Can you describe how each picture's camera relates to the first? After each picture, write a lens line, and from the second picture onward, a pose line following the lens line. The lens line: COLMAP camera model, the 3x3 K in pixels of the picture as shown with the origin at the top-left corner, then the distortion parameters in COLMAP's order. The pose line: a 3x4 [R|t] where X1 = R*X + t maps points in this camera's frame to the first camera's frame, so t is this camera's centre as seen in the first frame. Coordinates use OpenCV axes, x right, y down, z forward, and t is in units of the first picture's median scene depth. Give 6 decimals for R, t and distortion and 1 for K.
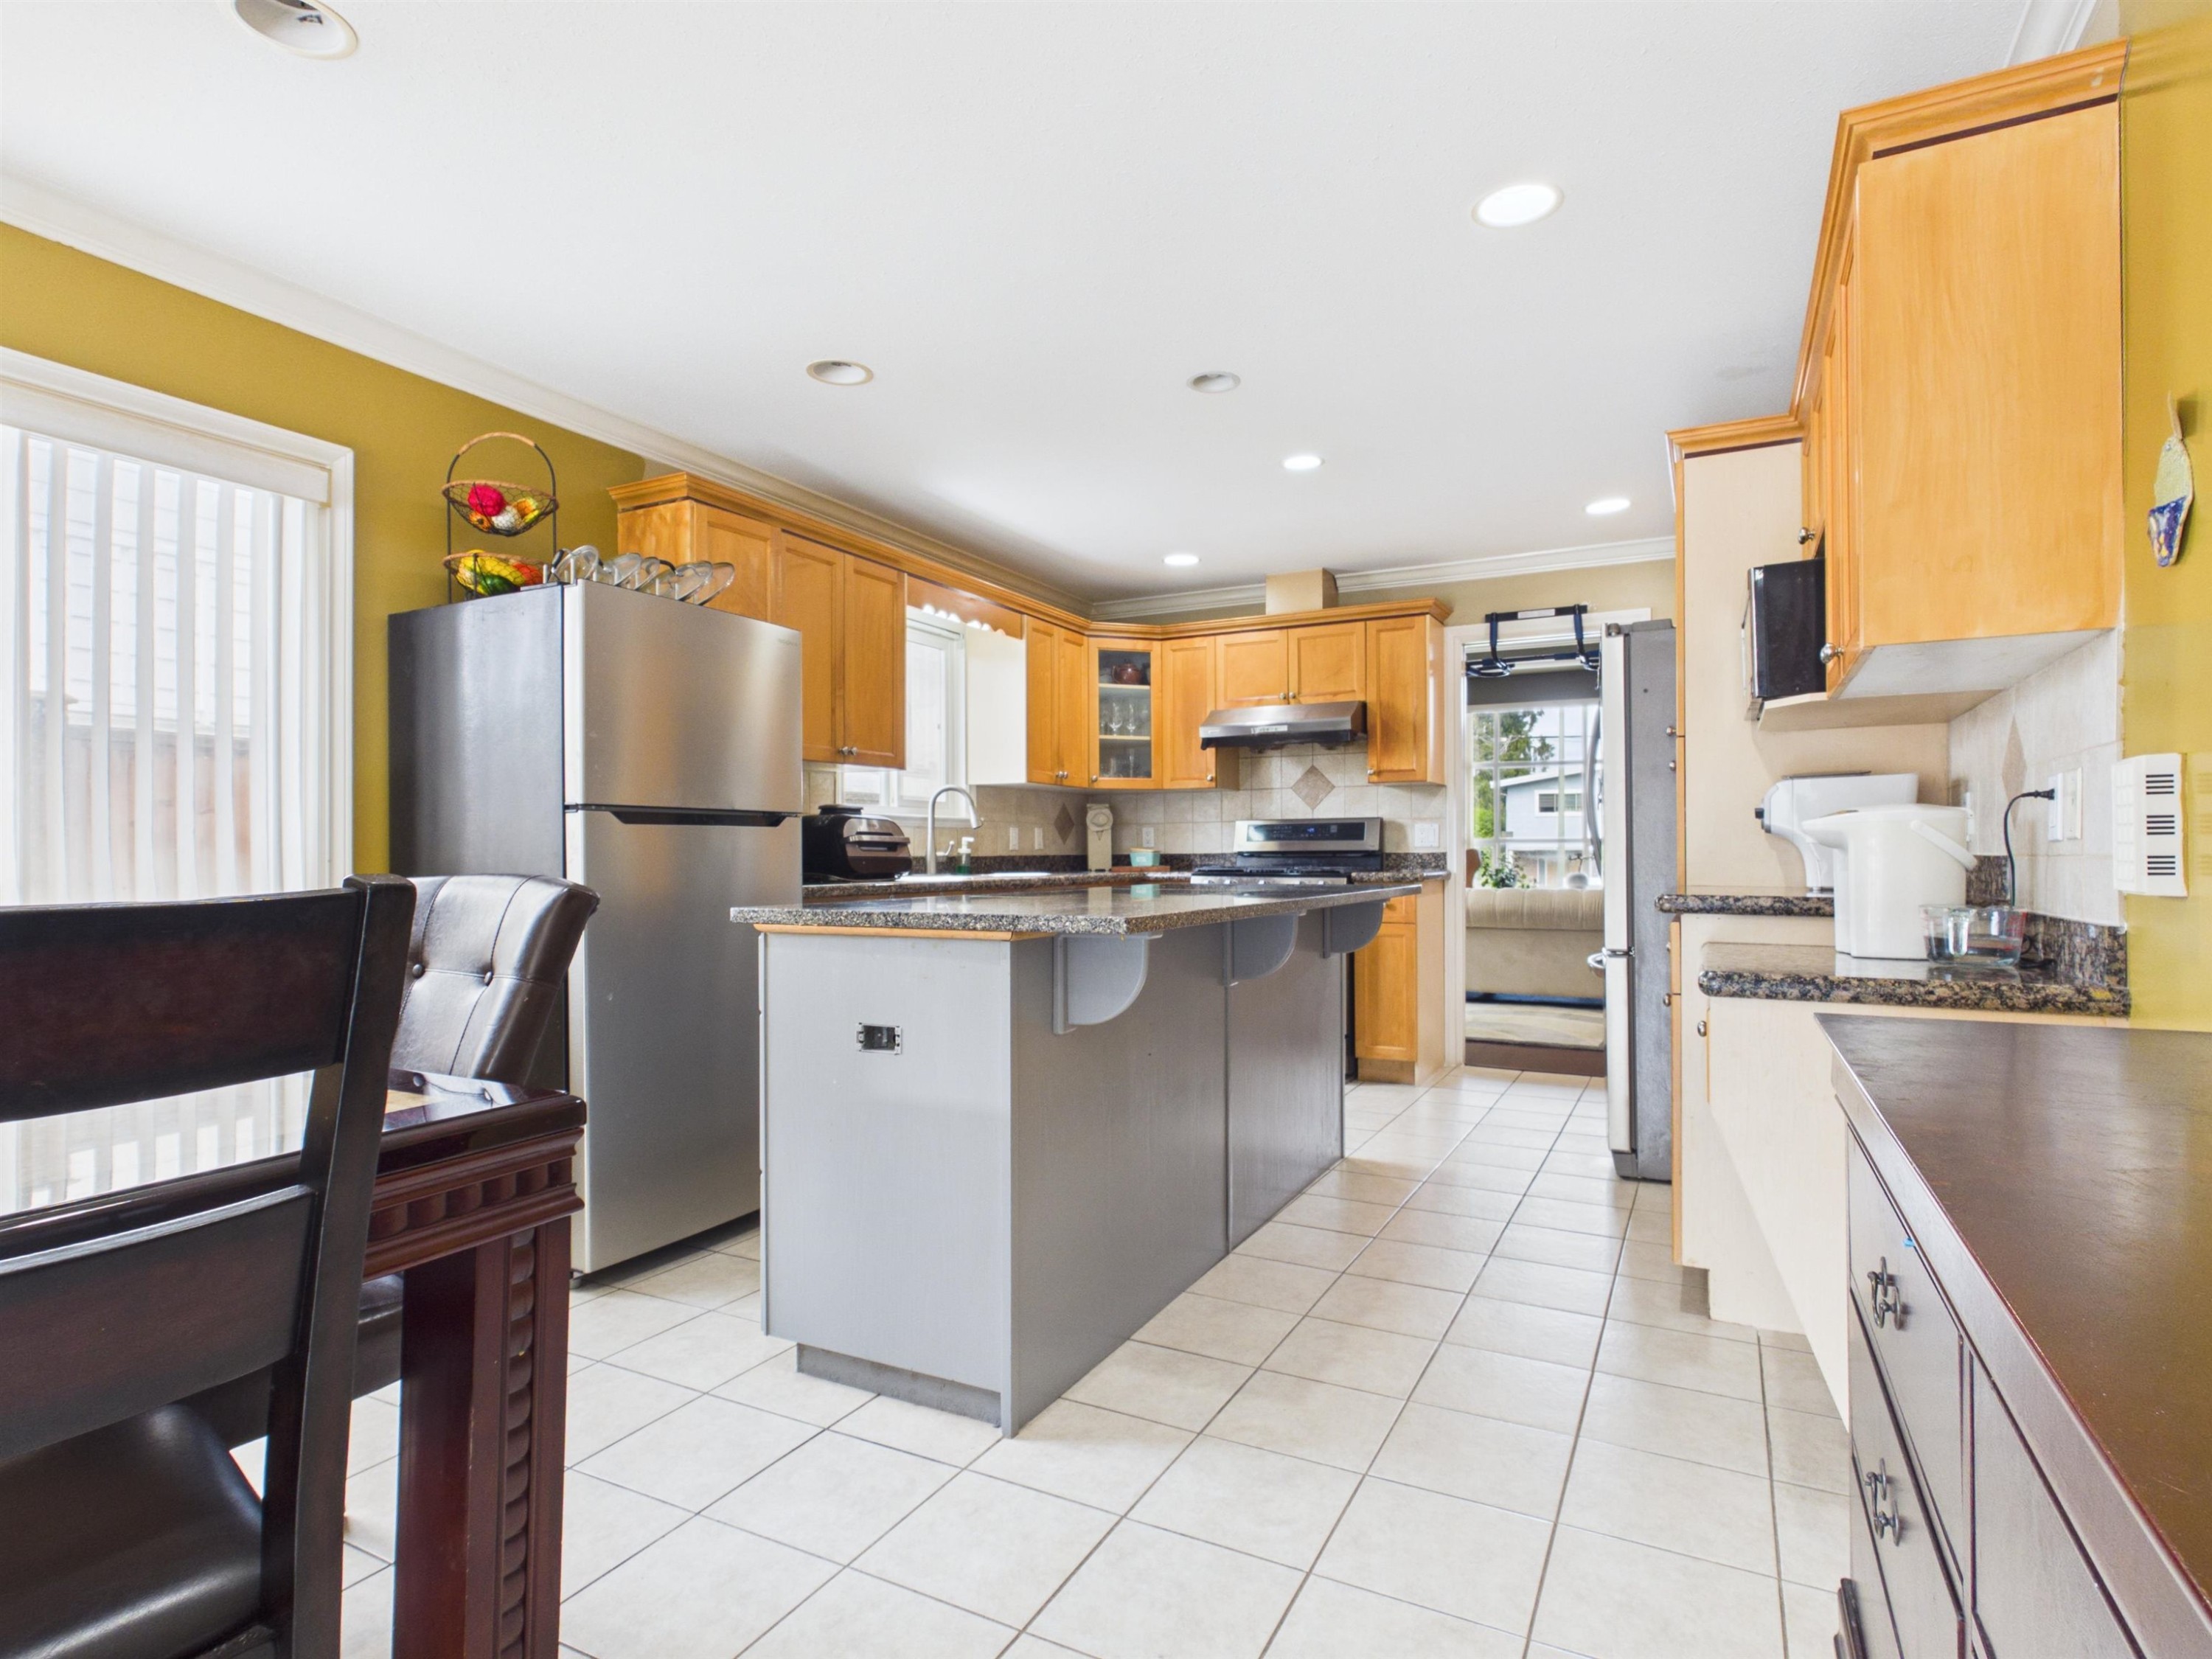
lens RADIAL K [[1163.9, 0, 1105.3], [0, 1163.9, 841.1], [0, 0, 1]] dist [-0.000469, 0.001477]
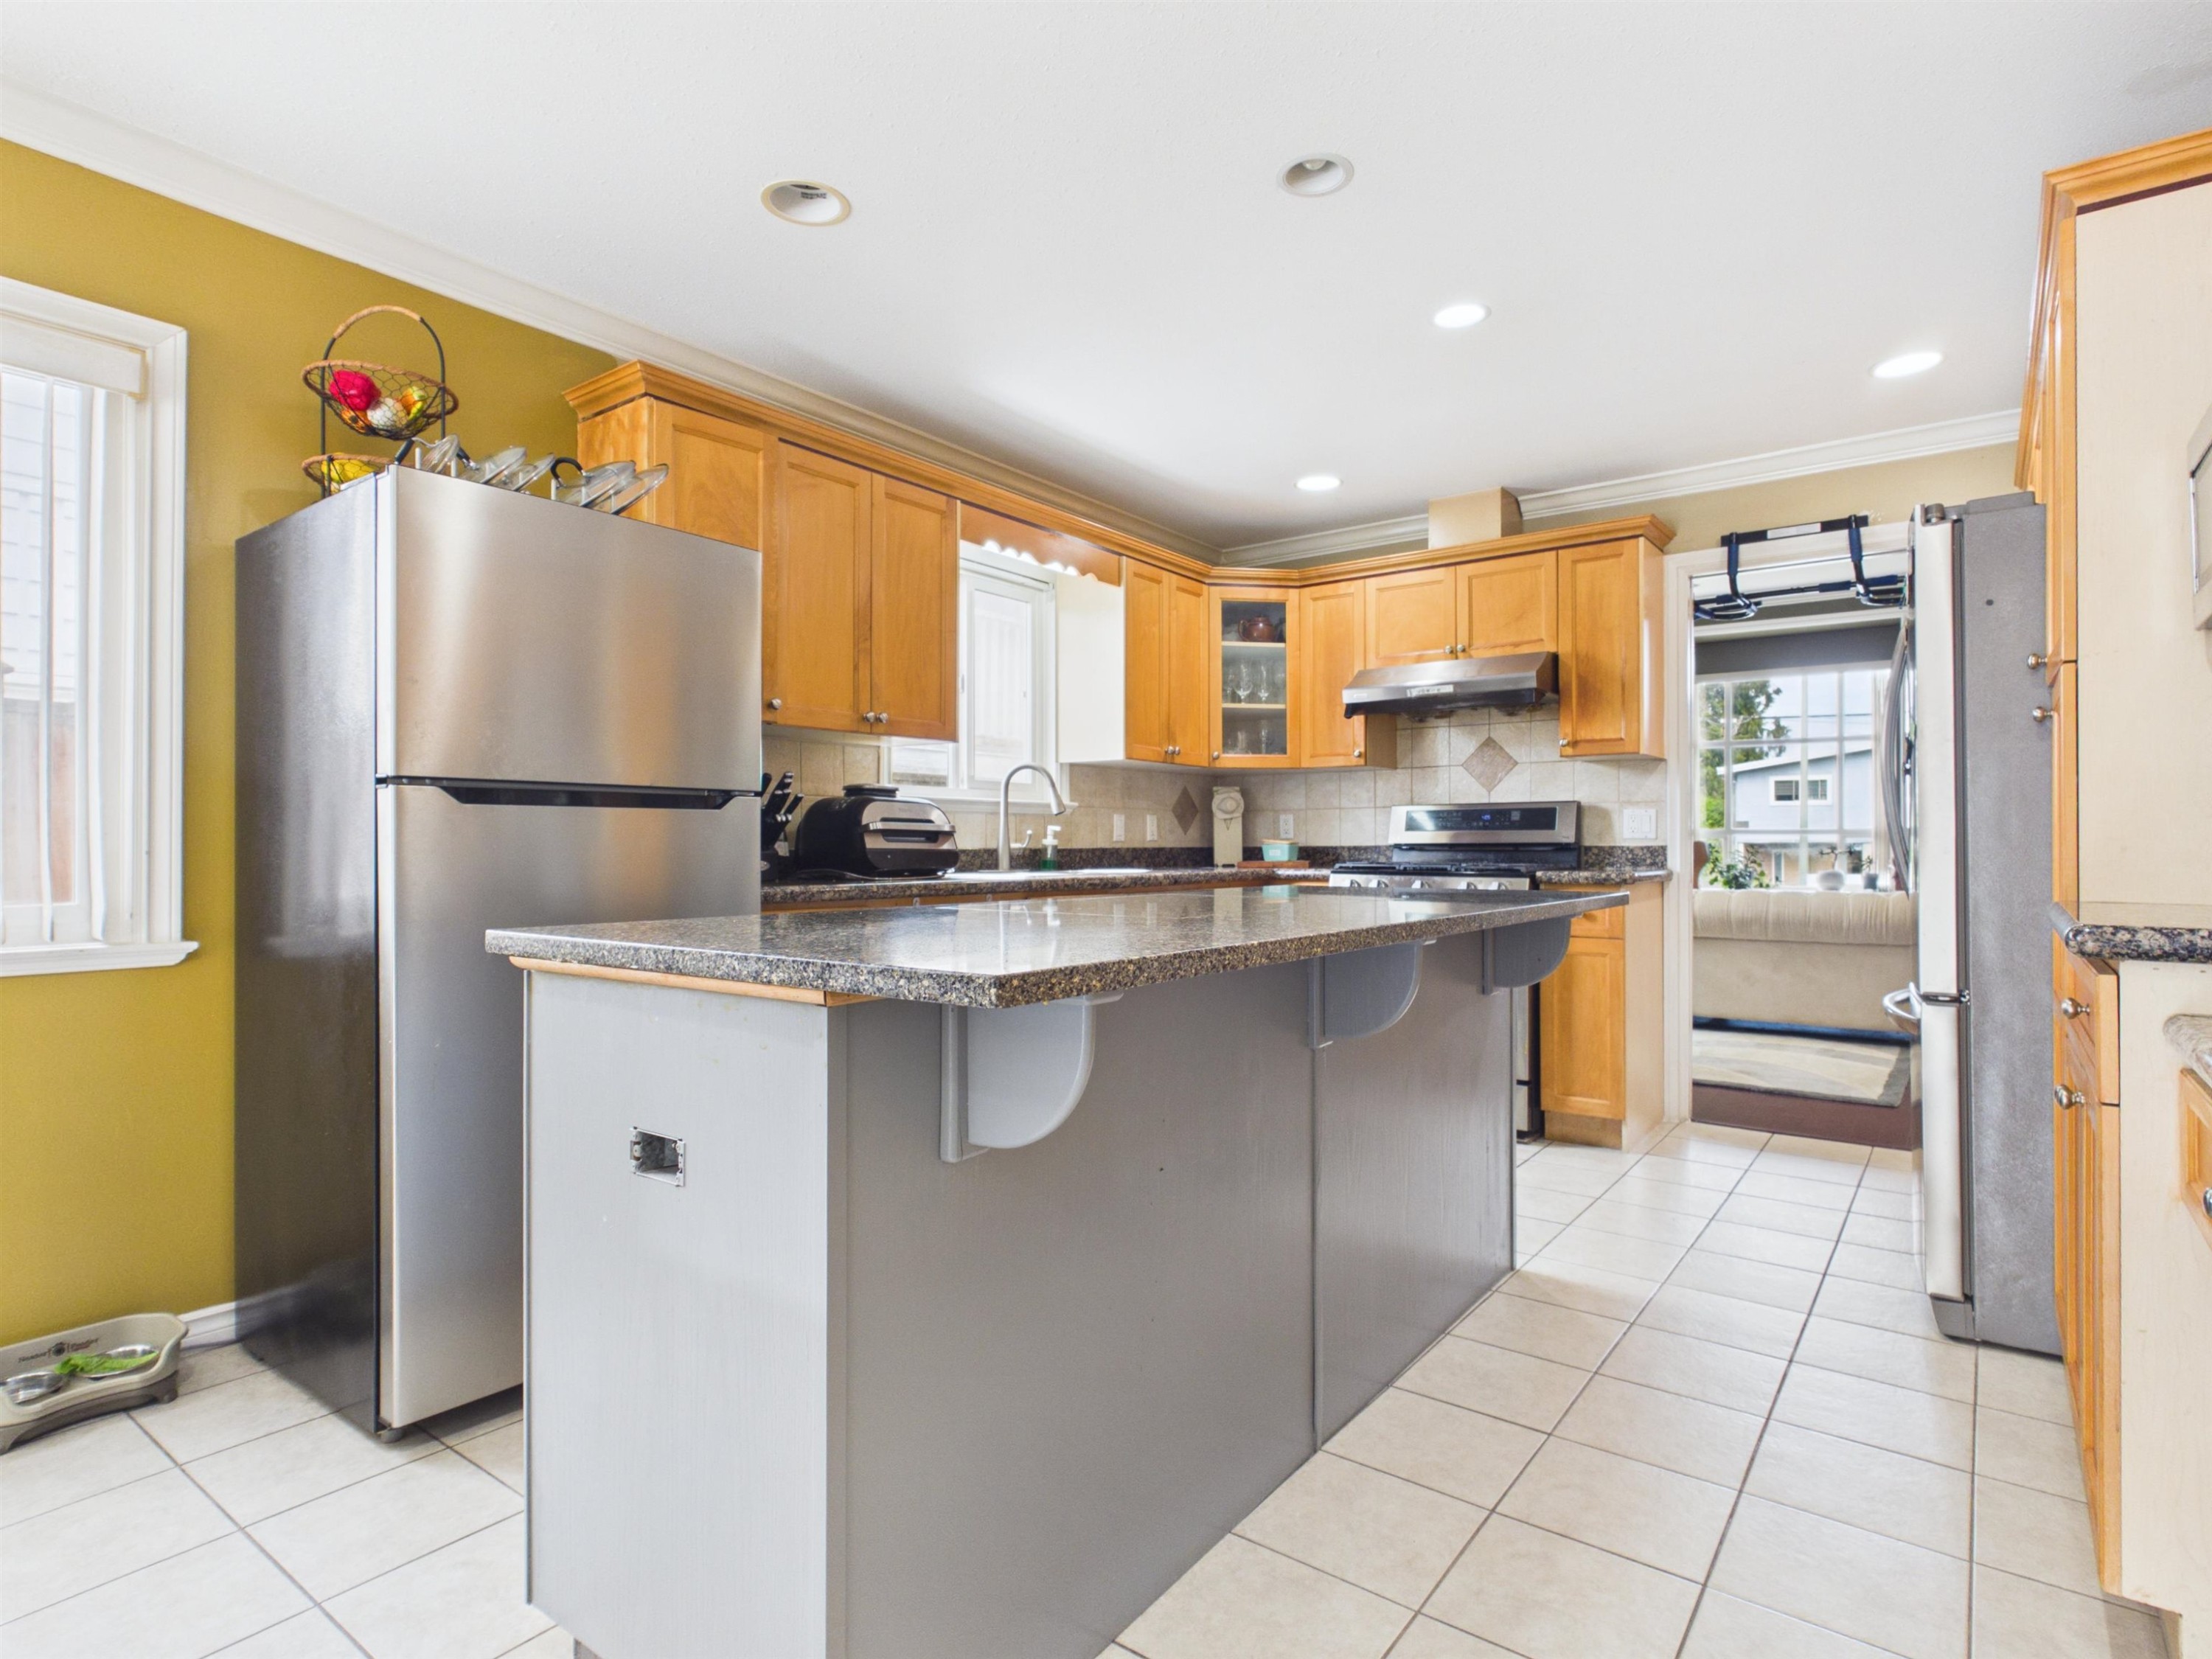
lens RADIAL K [[1163.9, 0, 1105.3], [0, 1163.9, 832.0], [0, 0, 1]] dist [-0.000469, 0.001477]
pose [[0.986621, 0.001806, -0.163023, 0.060187], [-0.001816, 0.999998, 0.000090, 0.001252], [0.163023, 0.000207, 0.986622, 0.207325]]
